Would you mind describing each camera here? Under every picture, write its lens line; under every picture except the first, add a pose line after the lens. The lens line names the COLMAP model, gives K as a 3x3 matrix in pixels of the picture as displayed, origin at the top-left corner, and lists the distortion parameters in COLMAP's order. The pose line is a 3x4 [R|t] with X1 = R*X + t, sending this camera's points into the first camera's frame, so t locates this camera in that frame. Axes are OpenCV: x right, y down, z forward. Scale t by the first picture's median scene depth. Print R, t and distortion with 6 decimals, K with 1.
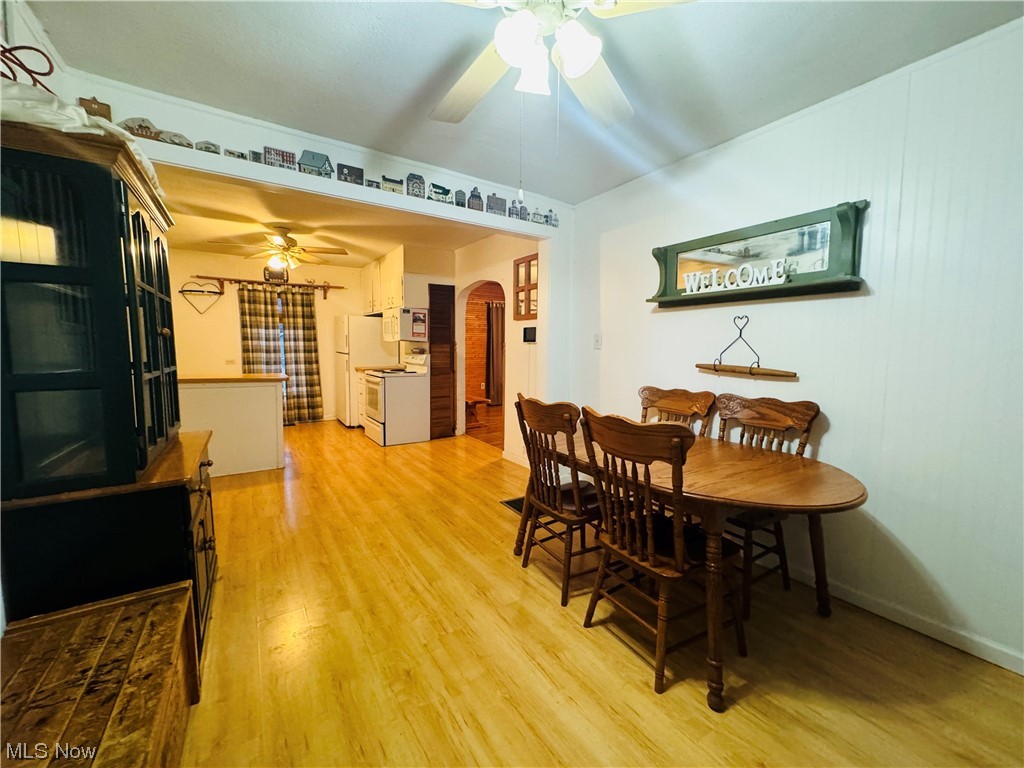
lens RADIAL K [[408.0, 0, 510.8], [0, 408.0, 383.2], [0, 0, 1]] dist [-0.000507, 0.000285]
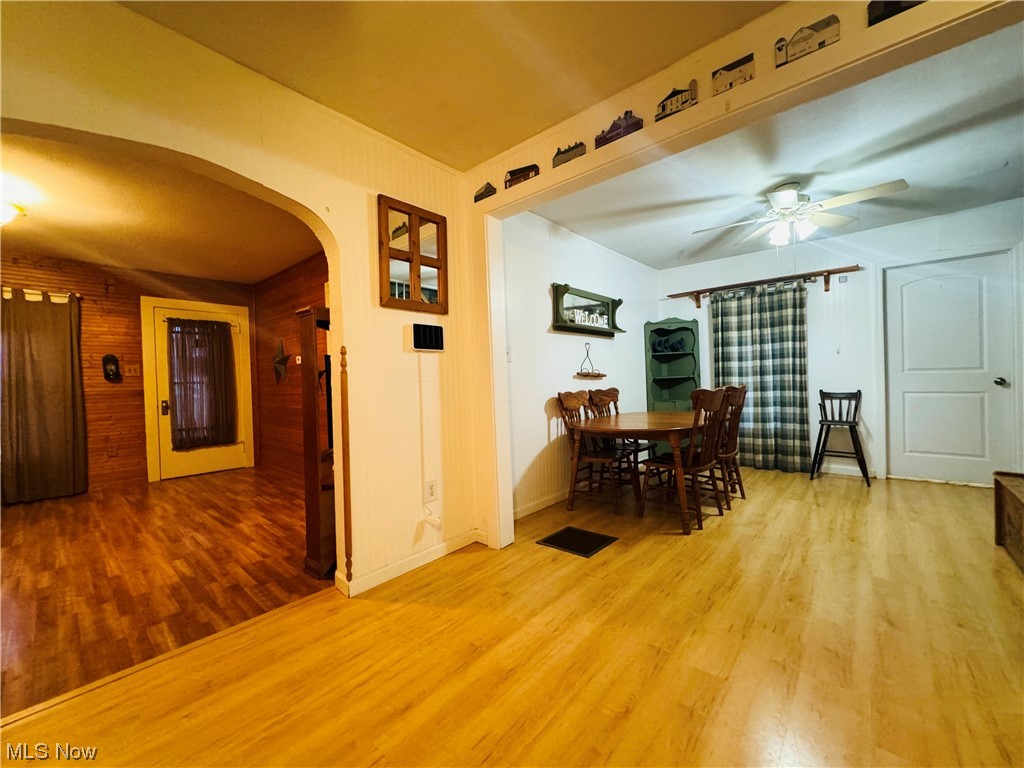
lens RADIAL K [[408.0, 0, 510.8], [0, 408.0, 383.2], [0, 0, 1]] dist [-0.000507, 0.000285]
pose [[-0.267121, -0.007399, 0.963635, -0.866114], [0.113549, 0.992763, 0.039099, -0.090218], [-0.956950, 0.119864, -0.264347, 1.577500]]
